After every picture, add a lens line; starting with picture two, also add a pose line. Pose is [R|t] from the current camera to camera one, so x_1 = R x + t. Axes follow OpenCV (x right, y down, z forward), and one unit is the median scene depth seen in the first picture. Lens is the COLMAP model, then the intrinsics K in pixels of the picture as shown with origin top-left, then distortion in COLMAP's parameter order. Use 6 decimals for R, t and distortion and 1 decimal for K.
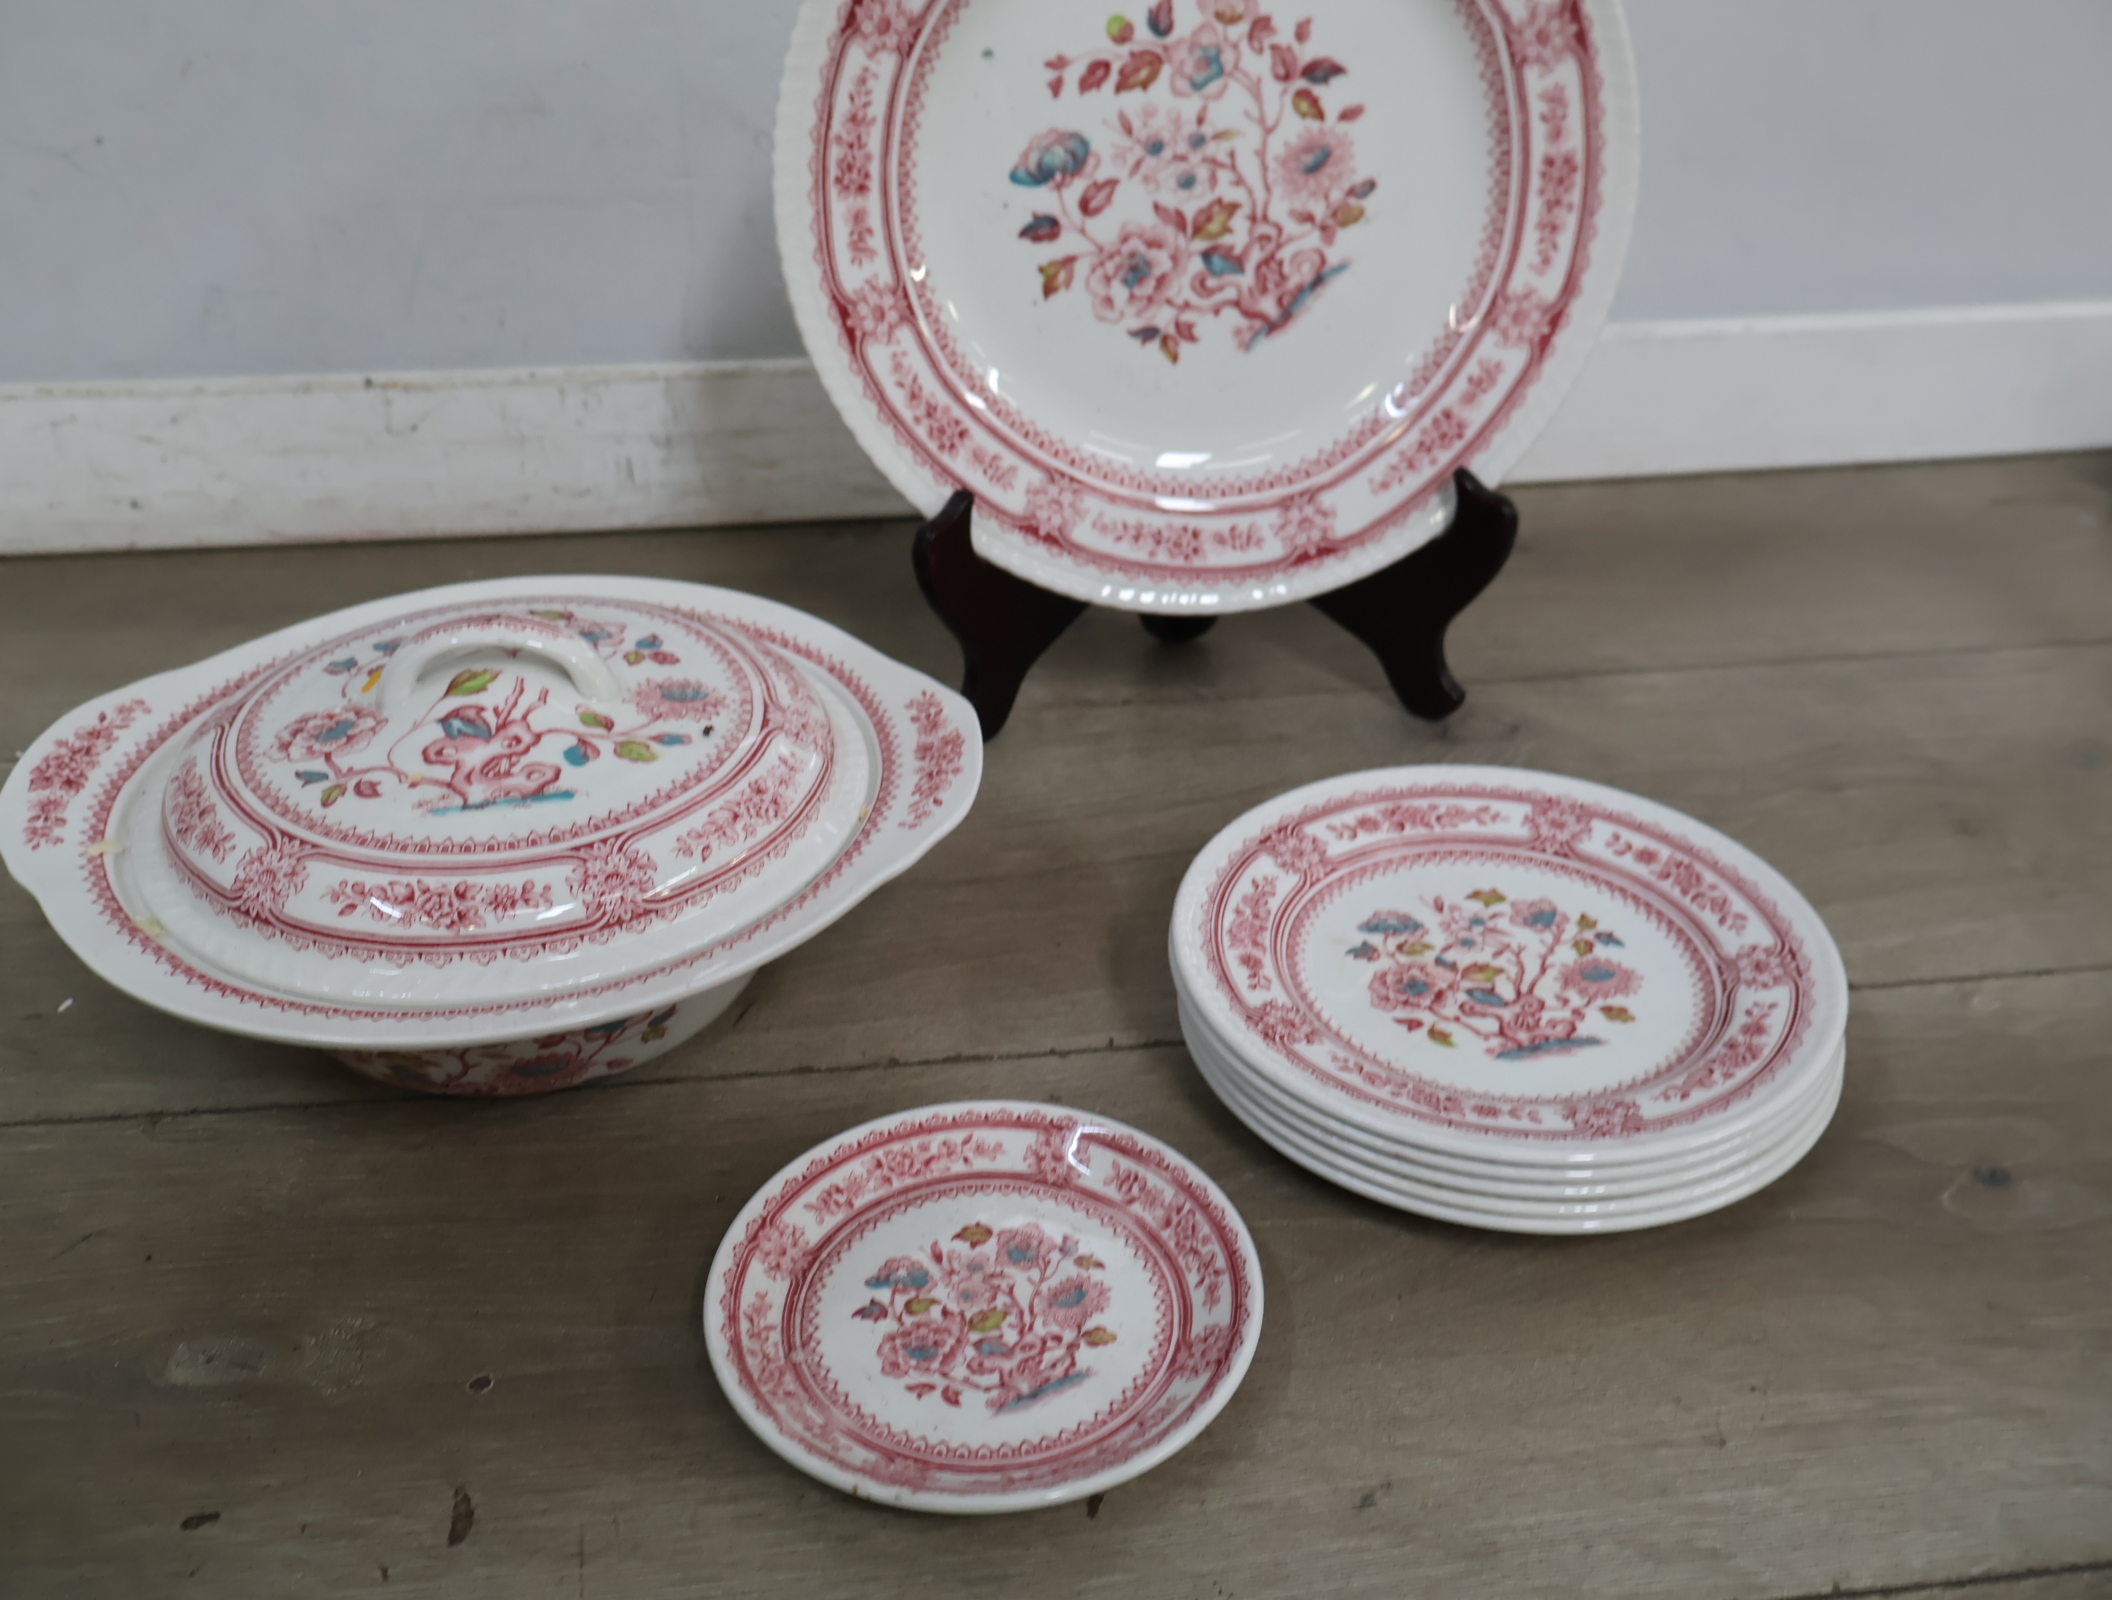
lens RADIAL K [[2036.9, 0, 1058.7], [0, 2036.9, 788.2], [0, 0, 1]] dist [0.010290, 0.000000]
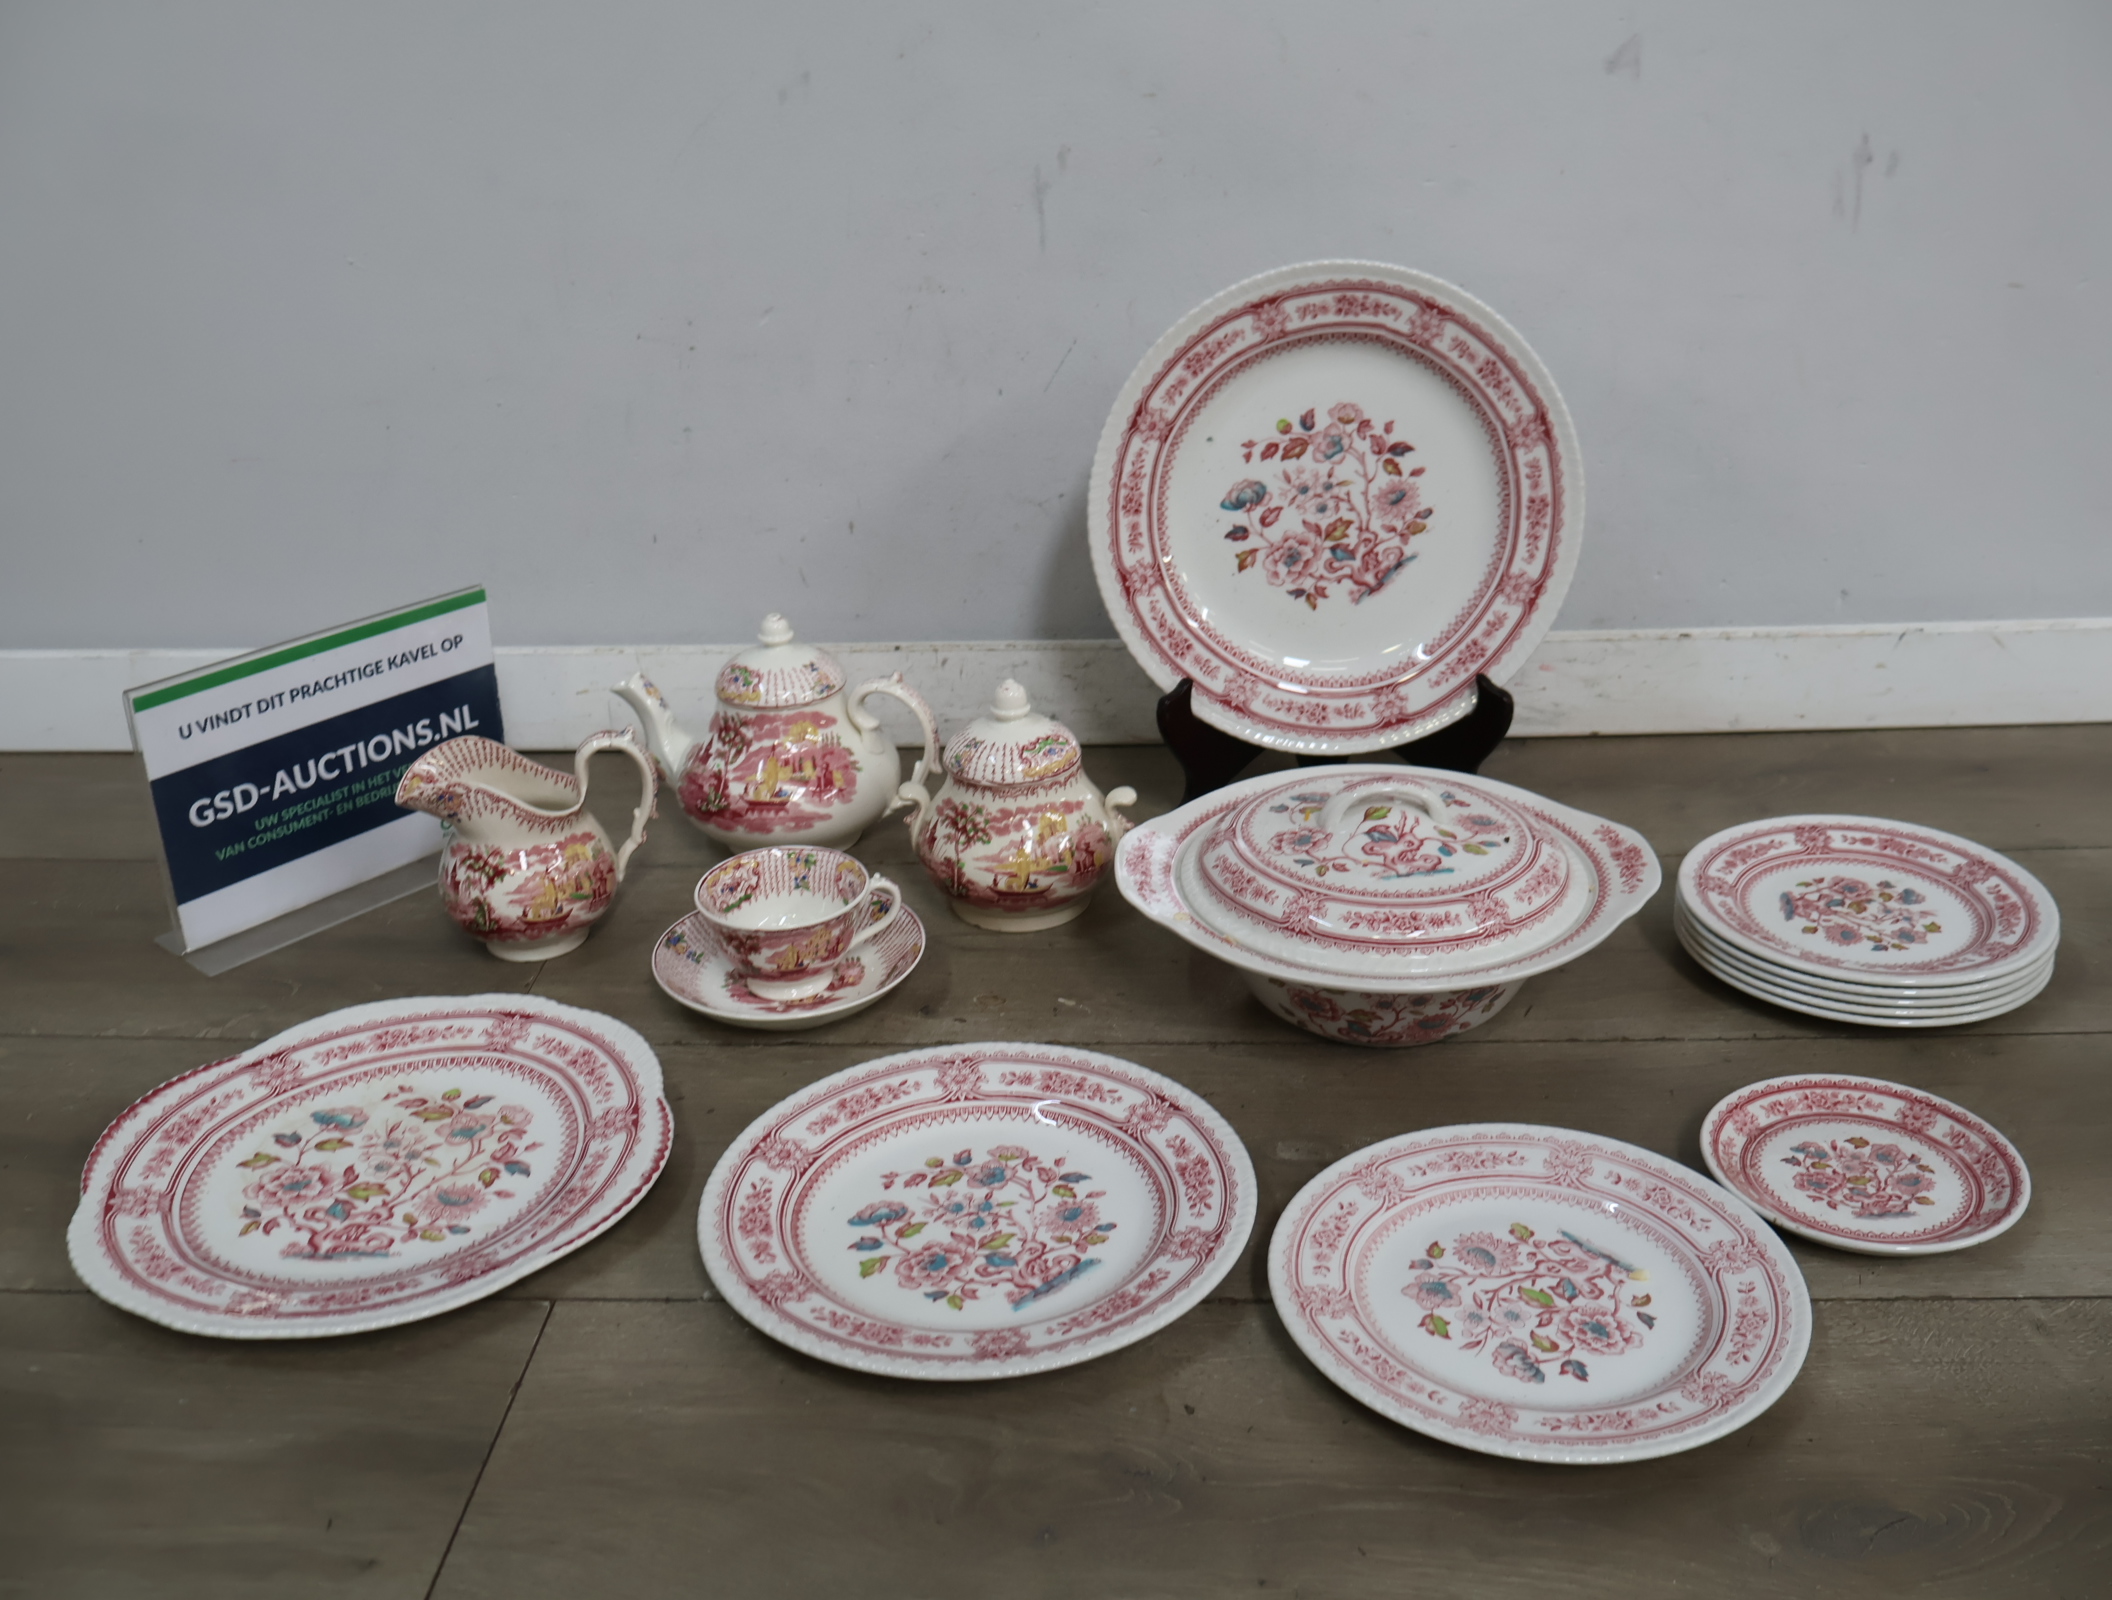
lens RADIAL K [[2036.9, 0, 1063.9], [0, 2036.9, 782.9], [0, 0, 1]] dist [0.010290, 0.000000]
pose [[0.988603, 0.033794, -0.146704, 0.108278], [-0.050434, 0.992514, -0.111230, 0.143267], [0.141847, 0.117361, 0.982907, -0.727638]]
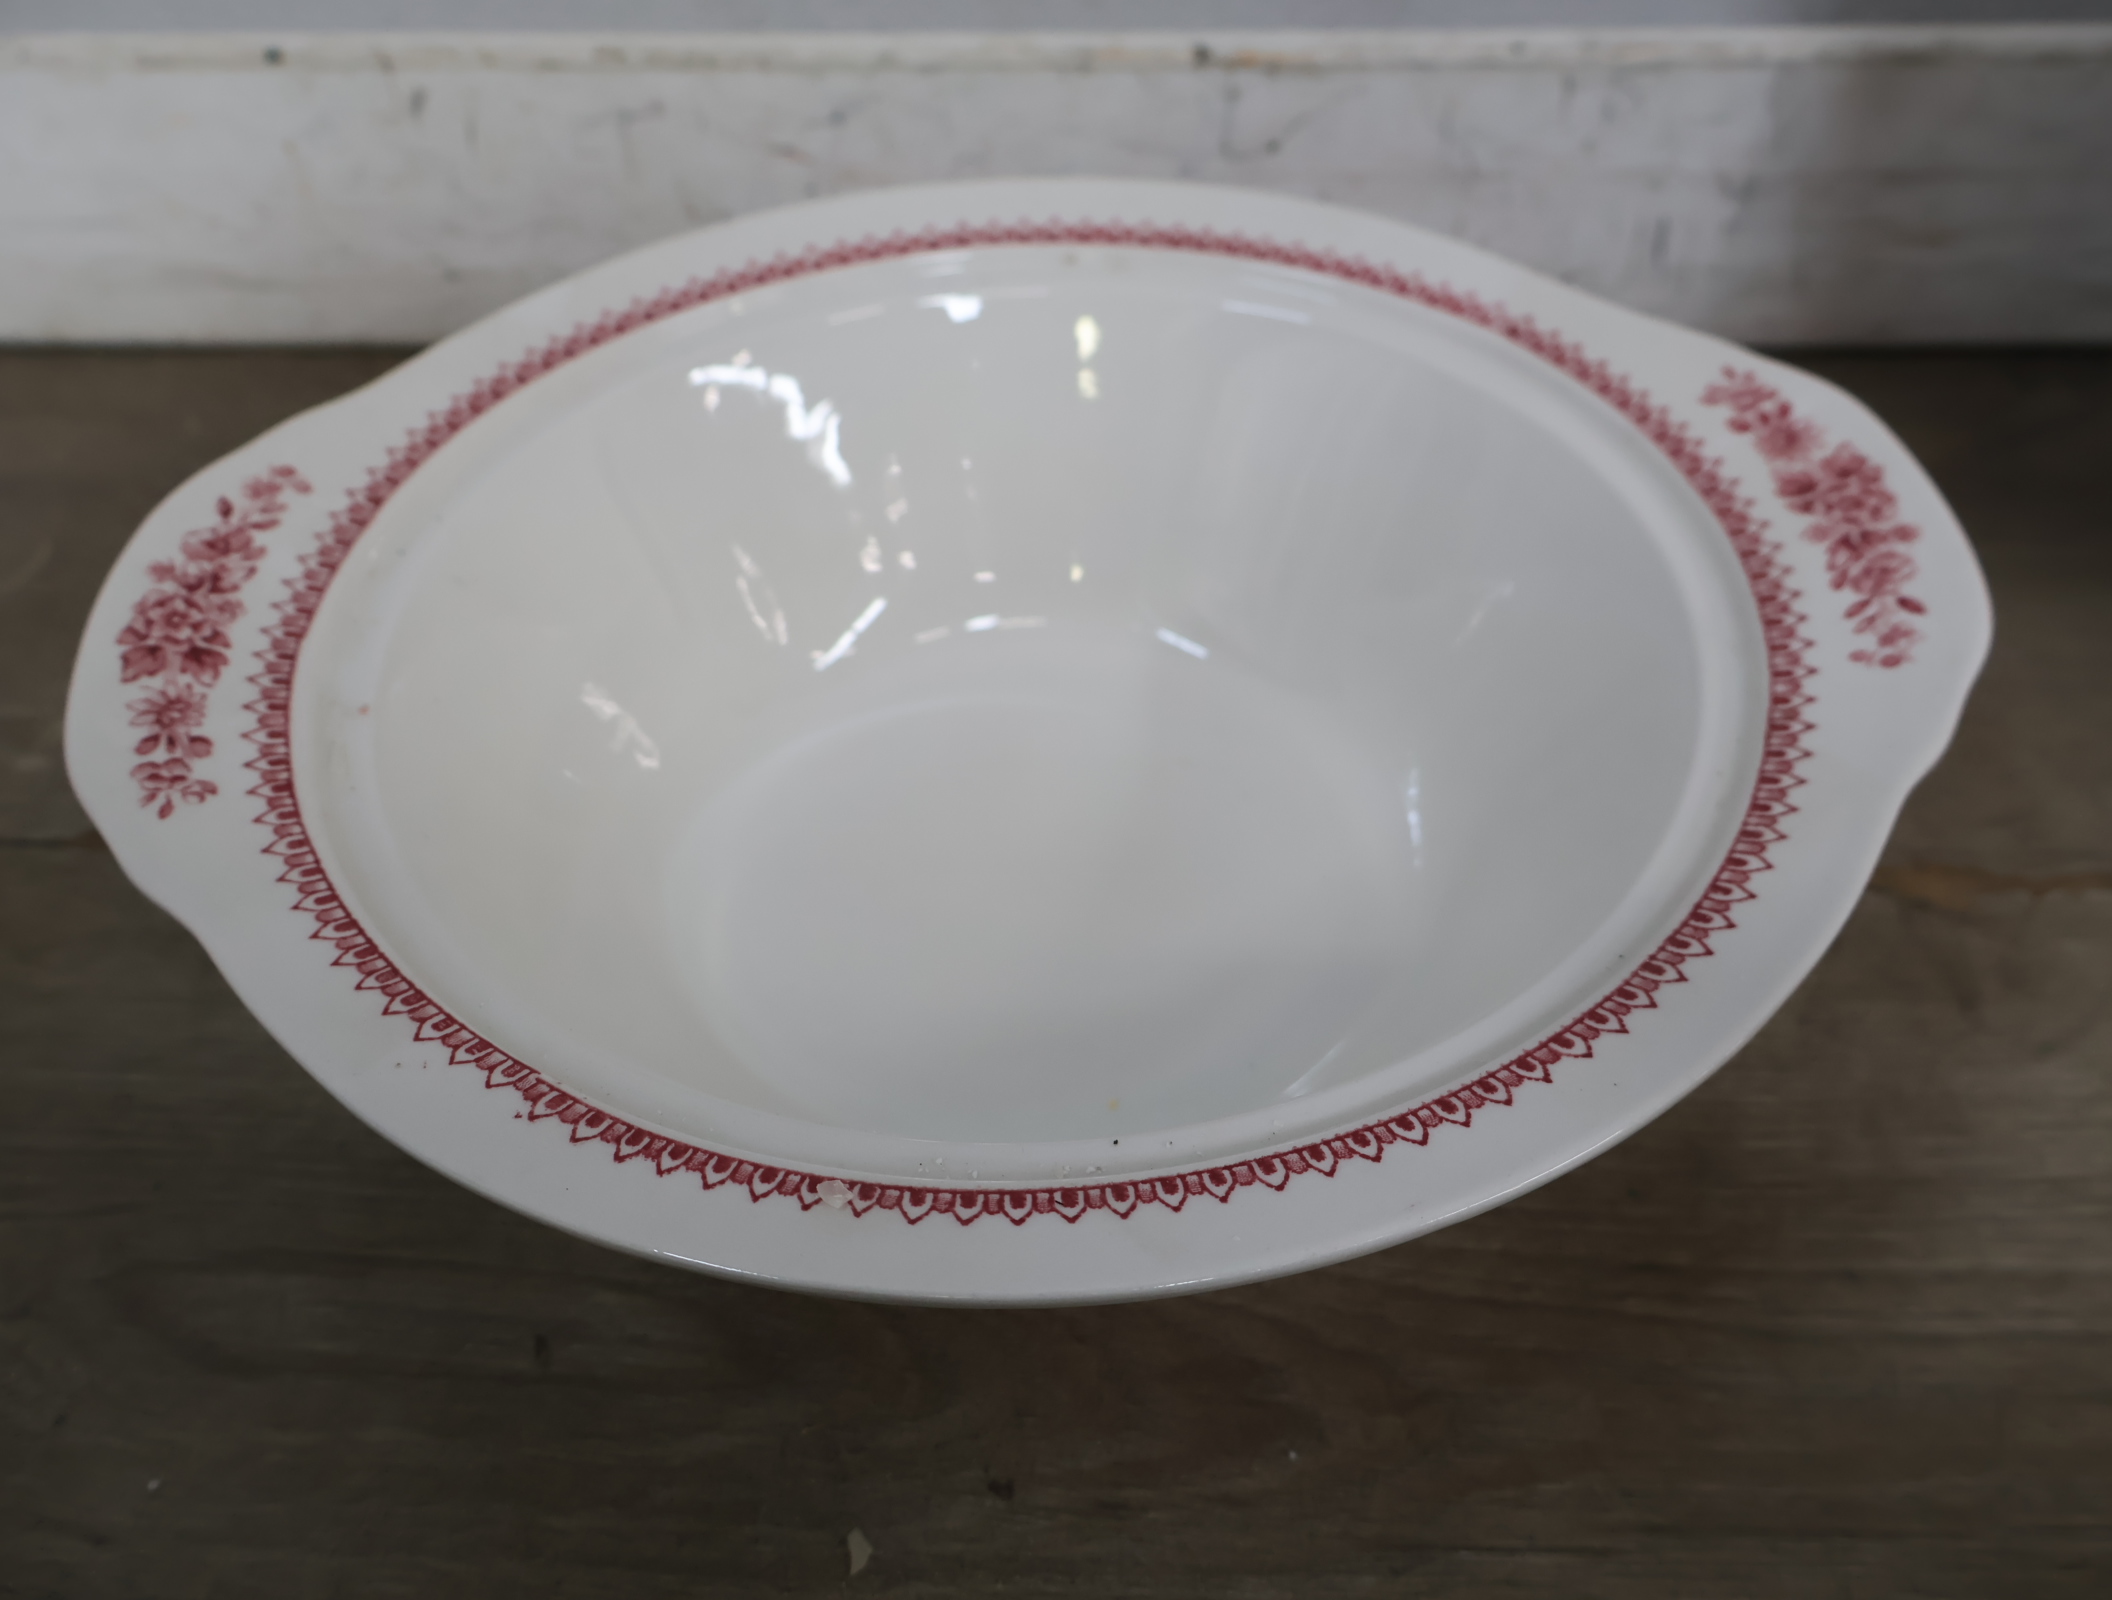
lens RADIAL K [[2036.9, 0, 1056.1], [0, 2036.9, 796.6], [0, 0, 1]] dist [0.010290, 0.000000]
pose [[0.983145, 0.097709, -0.154525, 0.030155], [-0.061497, 0.972696, 0.223789, -0.125957], [0.172172, -0.210514, 0.962310, 0.520194]]
